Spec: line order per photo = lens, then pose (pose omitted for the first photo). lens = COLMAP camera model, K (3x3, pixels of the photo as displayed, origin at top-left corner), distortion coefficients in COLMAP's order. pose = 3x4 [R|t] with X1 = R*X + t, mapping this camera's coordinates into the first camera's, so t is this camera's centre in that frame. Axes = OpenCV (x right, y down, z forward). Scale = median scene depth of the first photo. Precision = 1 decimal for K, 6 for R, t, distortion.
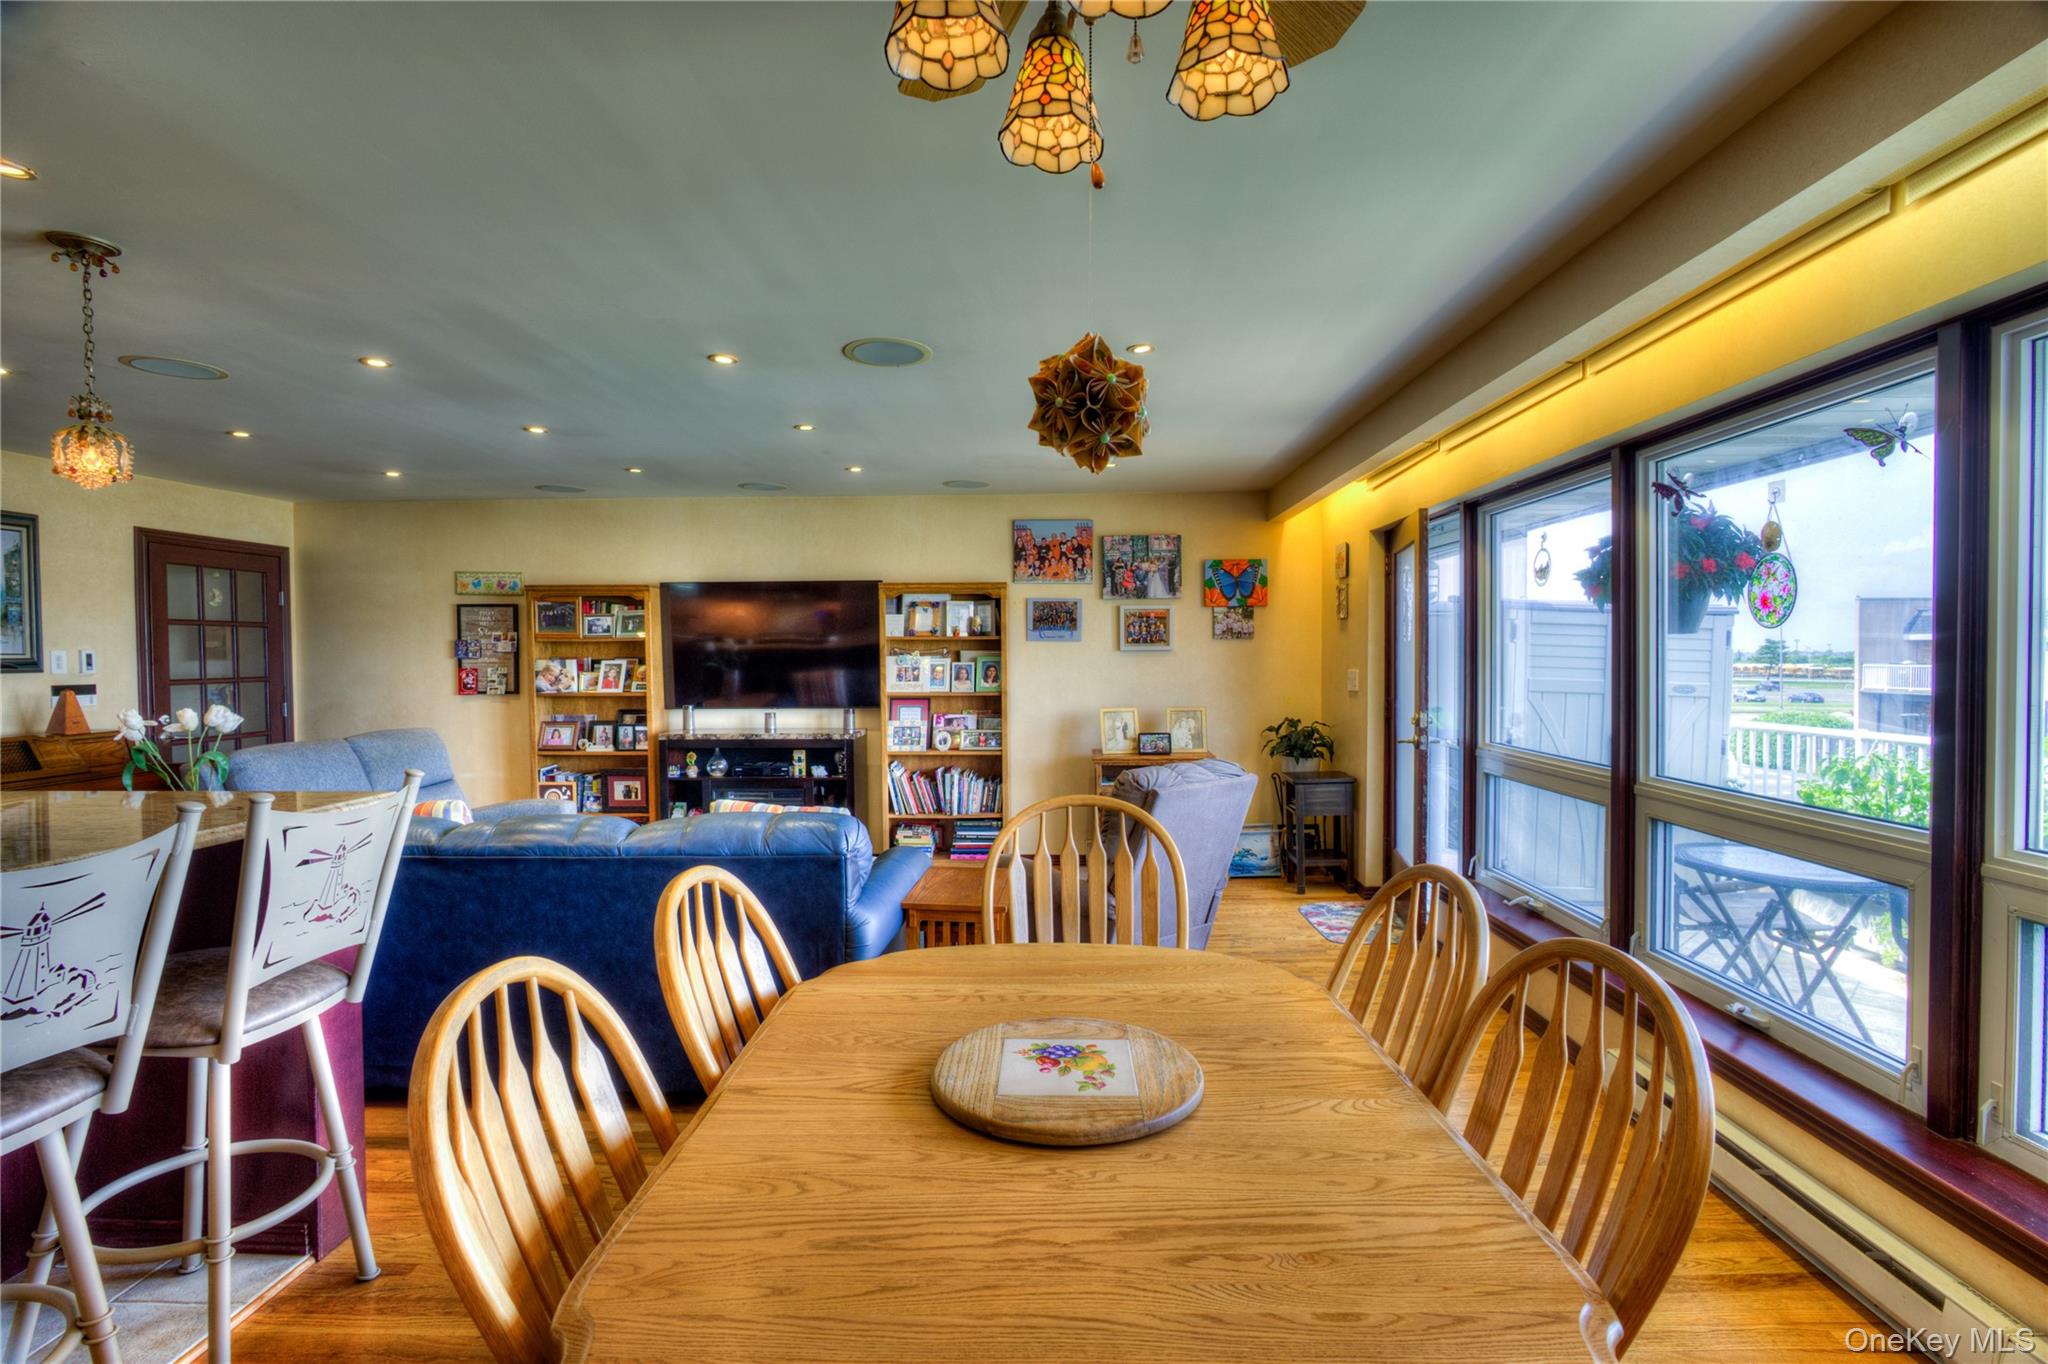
lens RADIAL K [[963.2, 0, 1031.5], [0, 963.2, 682.5], [0, 0, 1]] dist [-0.019275, 0.008030]
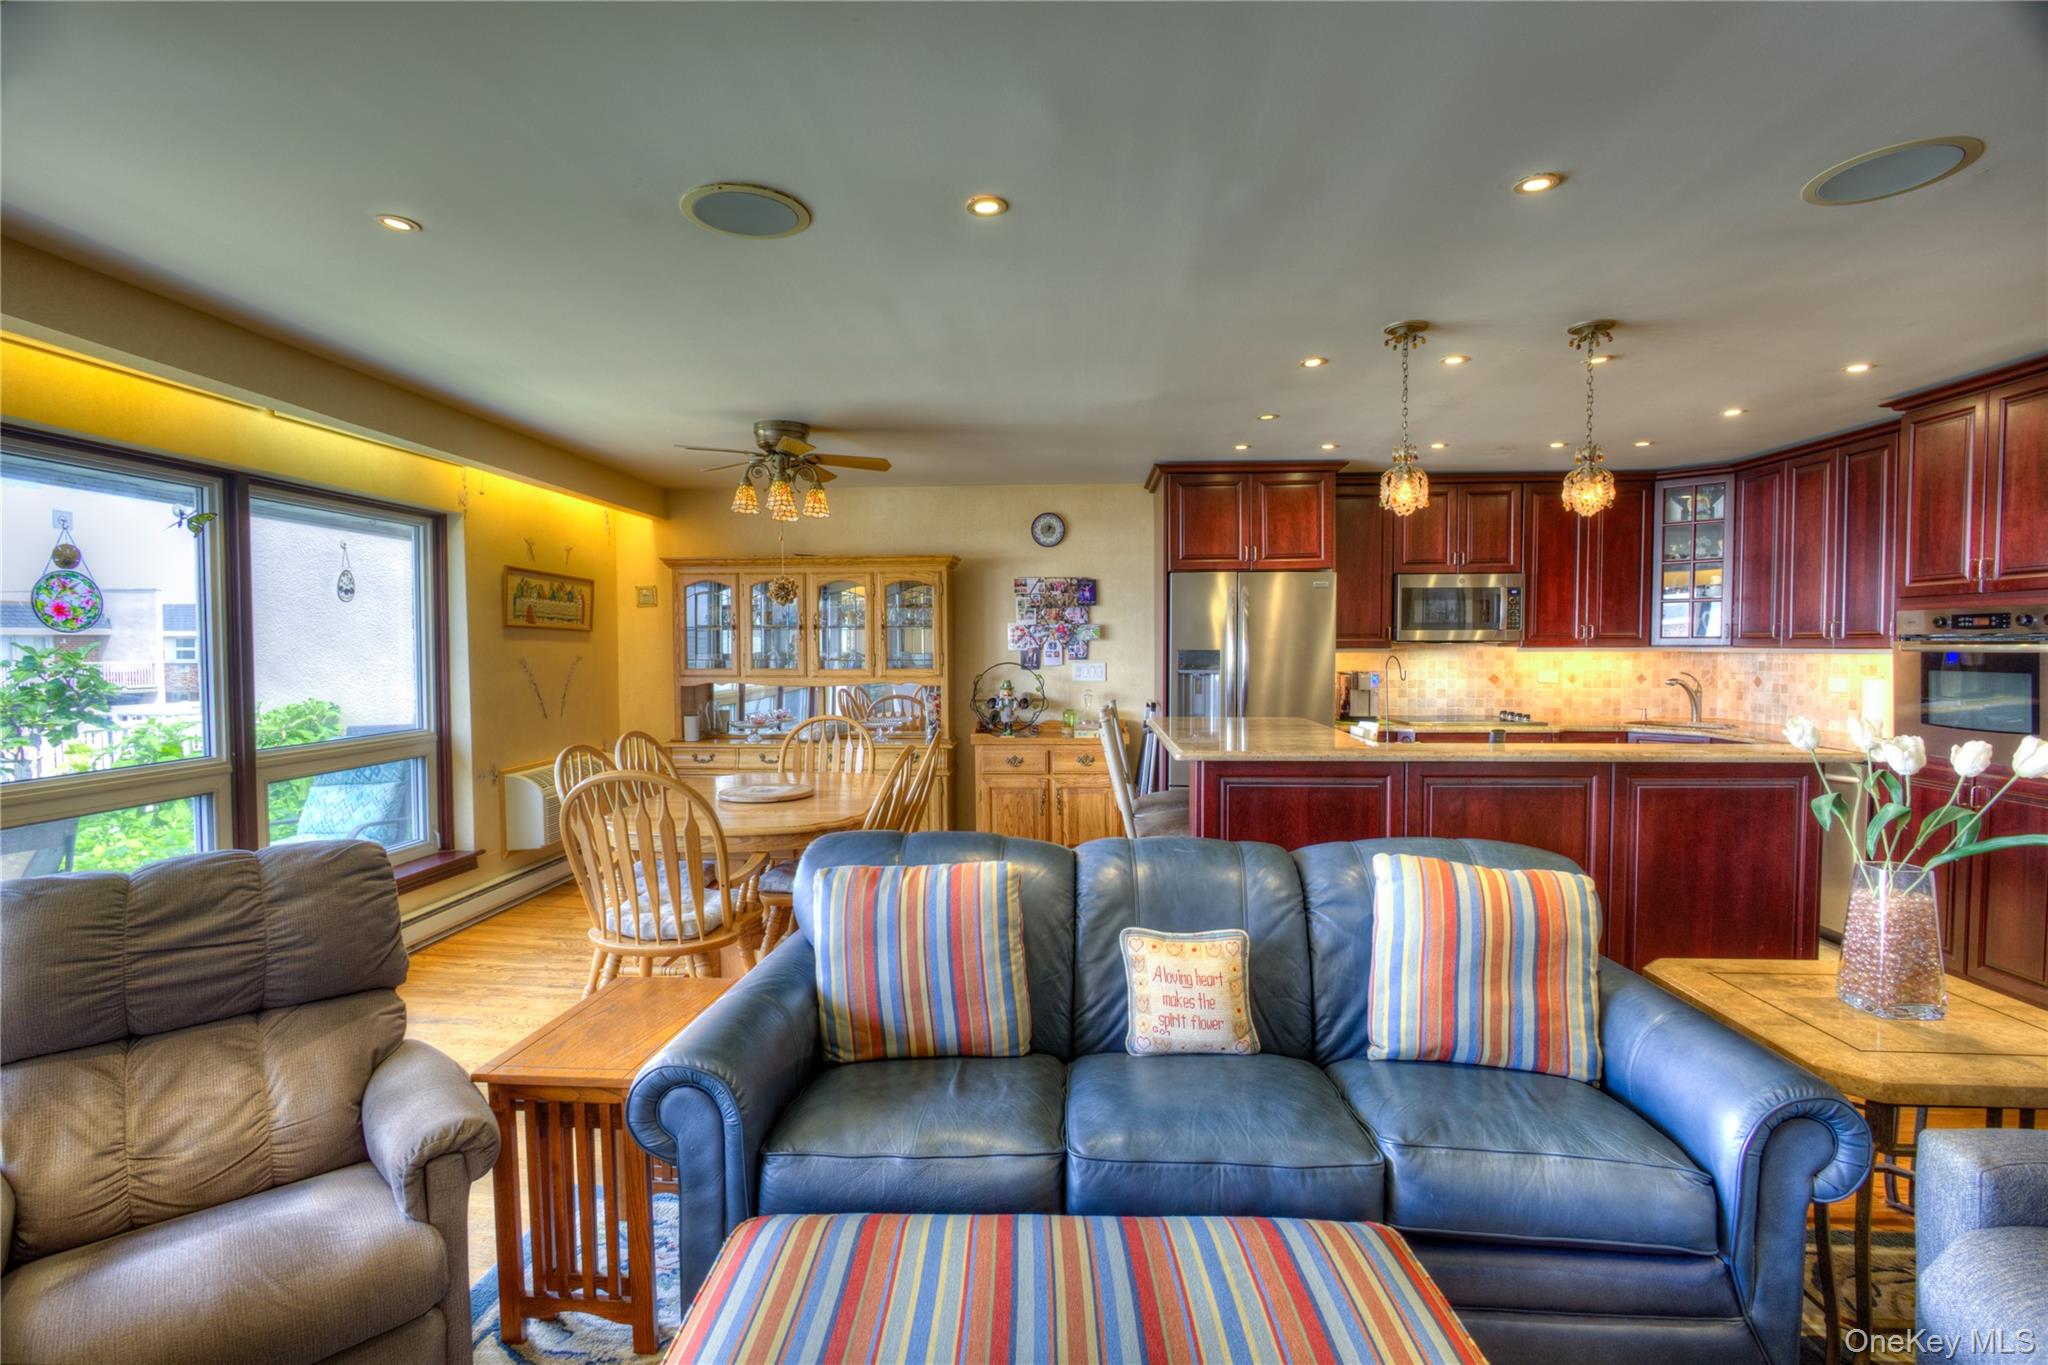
lens RADIAL K [[951.8, 0, 1024.7], [0, 951.8, 684.0], [0, 0, 1]] dist [-0.021992, 0.006790]
pose [[-0.999607, 0.007903, 0.026878, -0.193865], [0.009728, 0.997607, 0.068448, -0.025640], [-0.026273, 0.068683, -0.997293, 0.898617]]
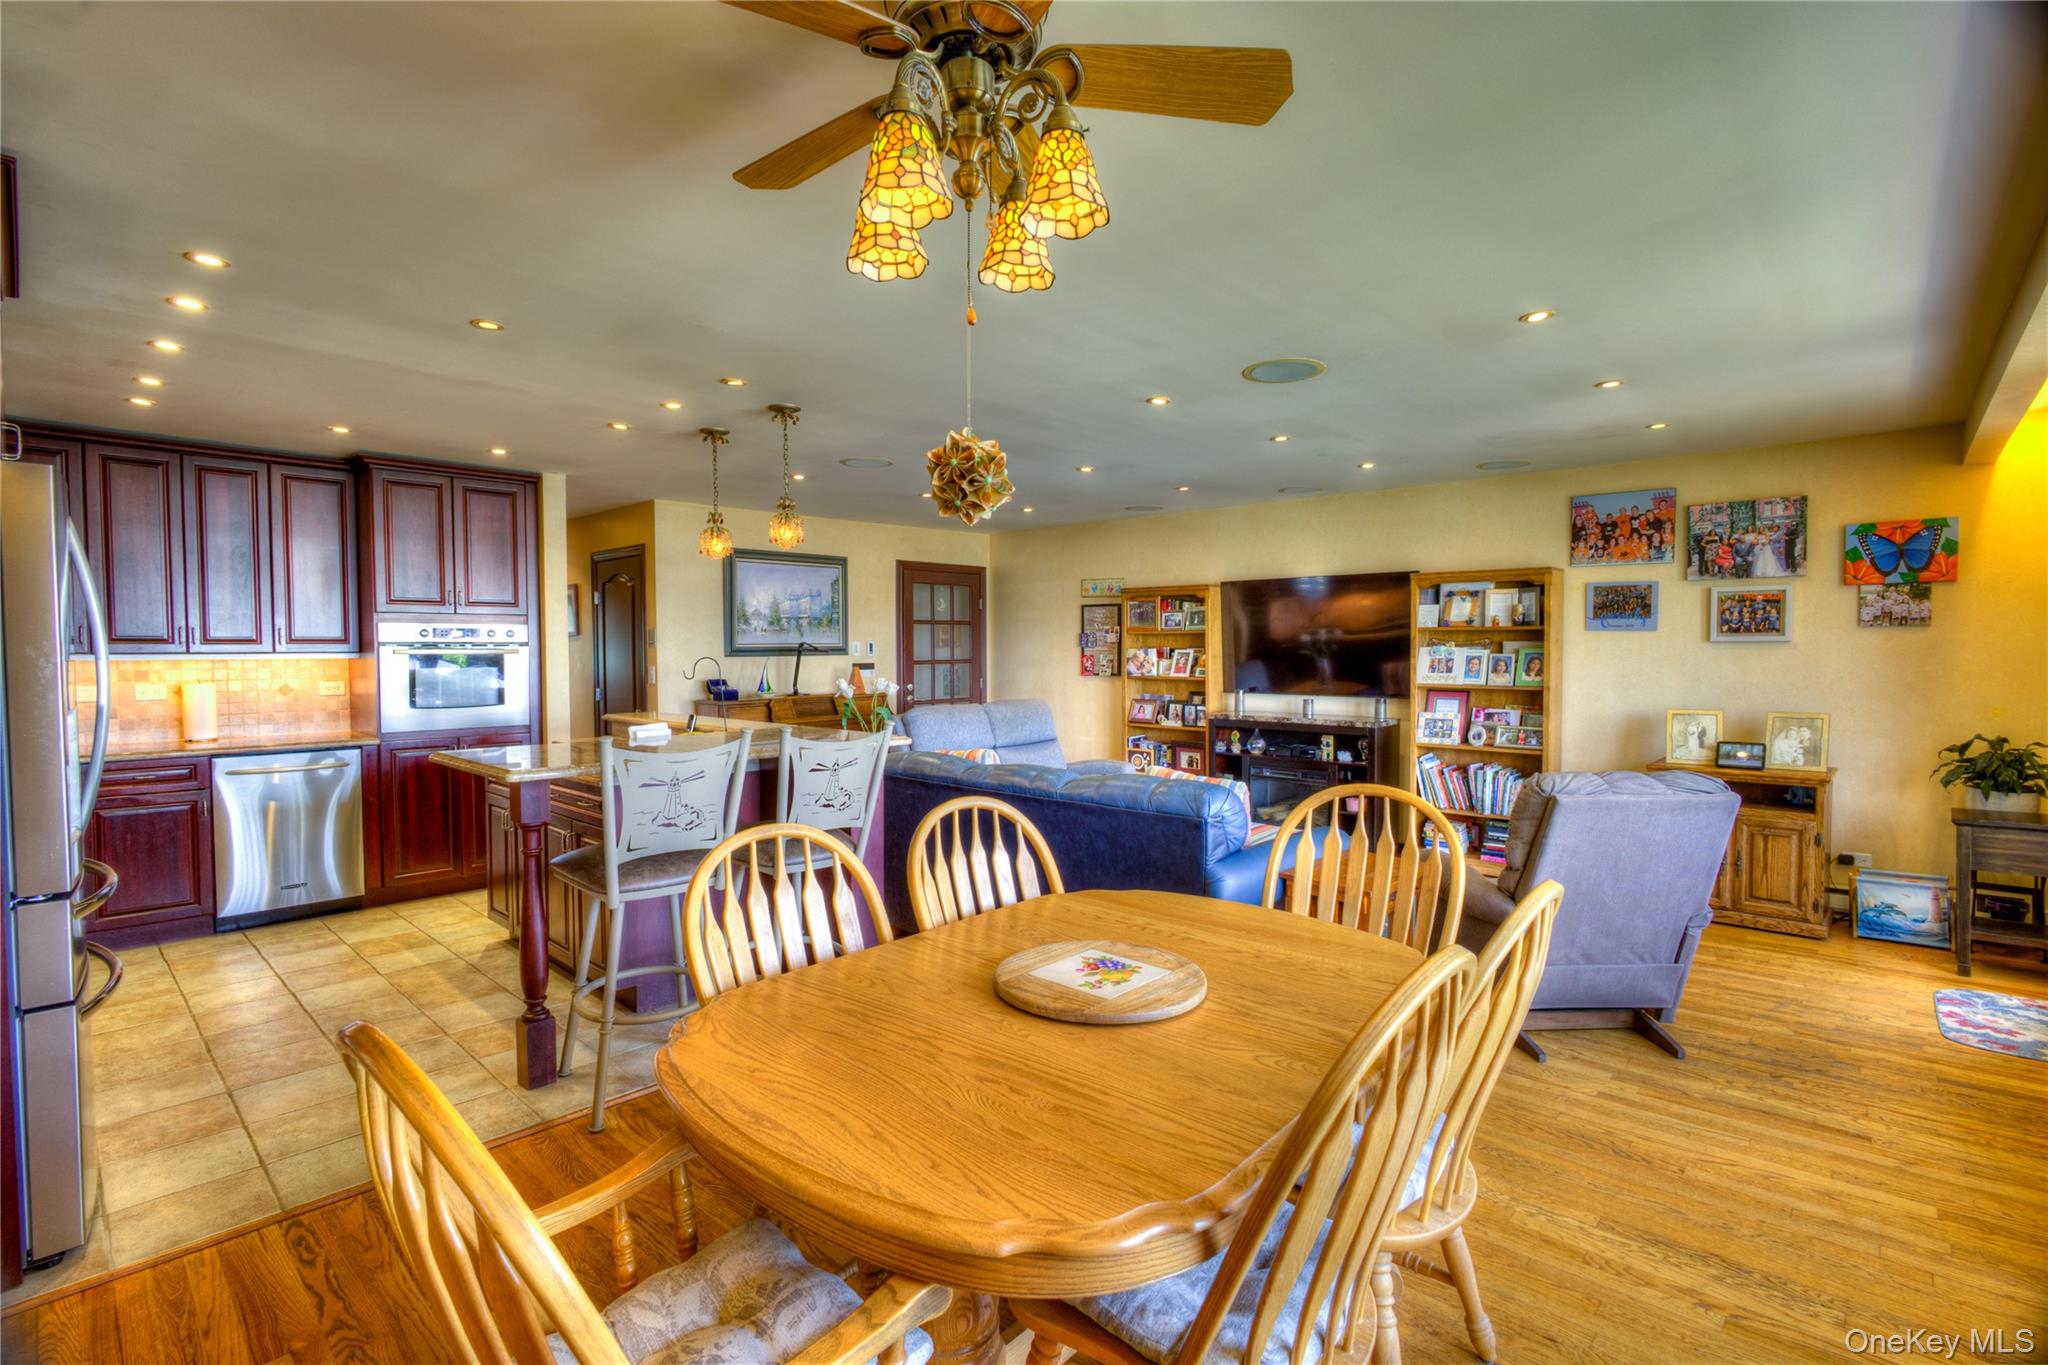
lens RADIAL K [[943.8, 0, 1023.7], [0, 943.8, 682.3], [0, 0, 1]] dist [-0.021185, 0.007645]
pose [[0.752512, 0.028640, -0.657955, 0.181323], [-0.020425, 0.999588, 0.020151, -0.002065], [0.658262, -0.001725, 0.752787, -0.001375]]
